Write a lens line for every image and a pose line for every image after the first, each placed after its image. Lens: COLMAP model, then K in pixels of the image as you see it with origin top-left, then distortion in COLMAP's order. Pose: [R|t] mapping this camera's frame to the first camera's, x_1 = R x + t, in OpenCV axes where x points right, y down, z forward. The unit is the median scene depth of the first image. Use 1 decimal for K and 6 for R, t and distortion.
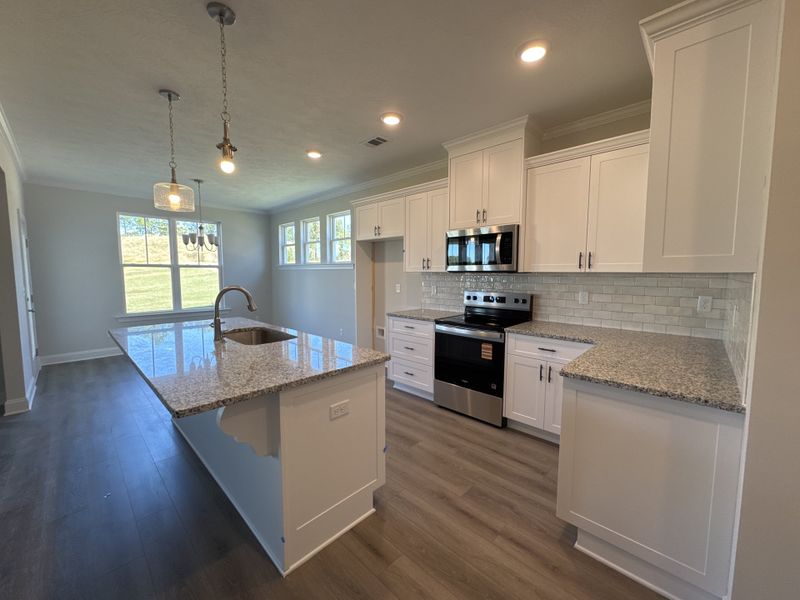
lens RADIAL K [[317.7, 0, 400.8], [0, 317.7, 298.5], [0, 0, 1]] dist [-0.002139, -0.000532]
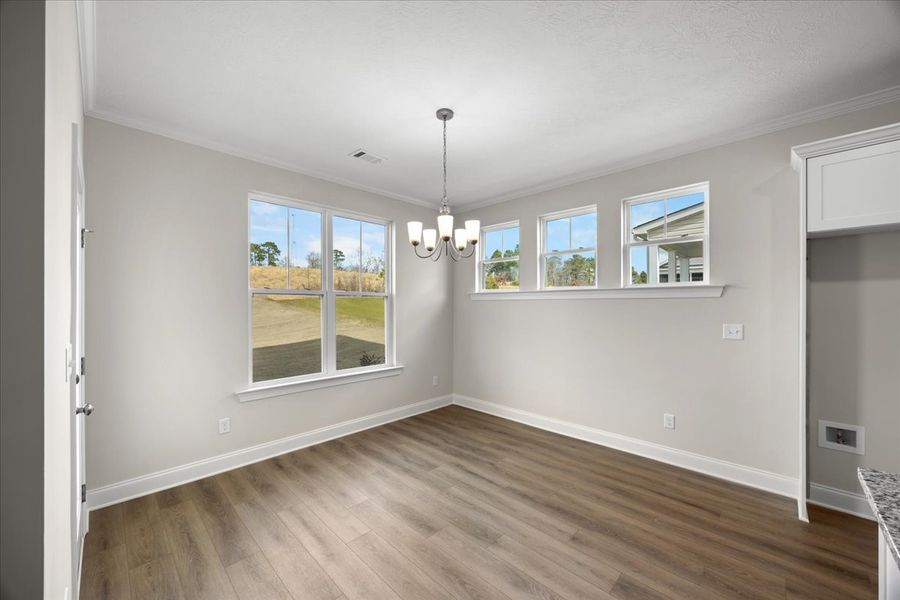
lens RADIAL K [[340.4, 0, 448.8], [0, 340.4, 303.5], [0, 0, 1]] dist [0.002044, 0.000234]
pose [[0.999797, -0.004682, -0.019584, -1.052732], [0.002966, 0.996224, -0.086766, -0.069130], [0.019916, 0.086691, 0.996036, 0.865046]]
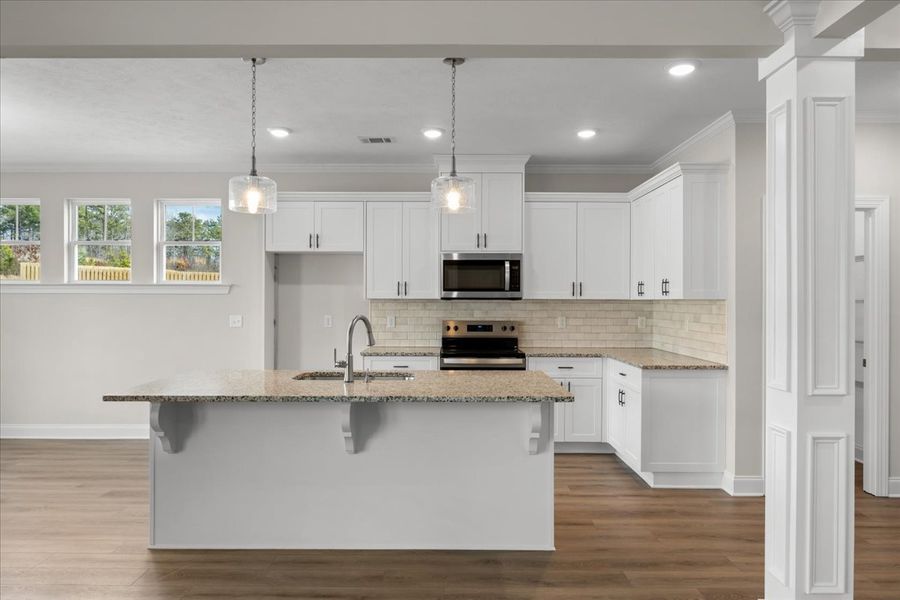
lens RADIAL K [[586.4, 0, 443.8], [0, 586.4, 303.2], [0, 0, 1]] dist [-0.002745, -0.003771]
pose [[0.731414, -0.002613, 0.681929, -1.156118], [0.054323, 0.997038, -0.054444, 0.020754], [-0.679767, 0.076866, 0.729389, -0.218376]]
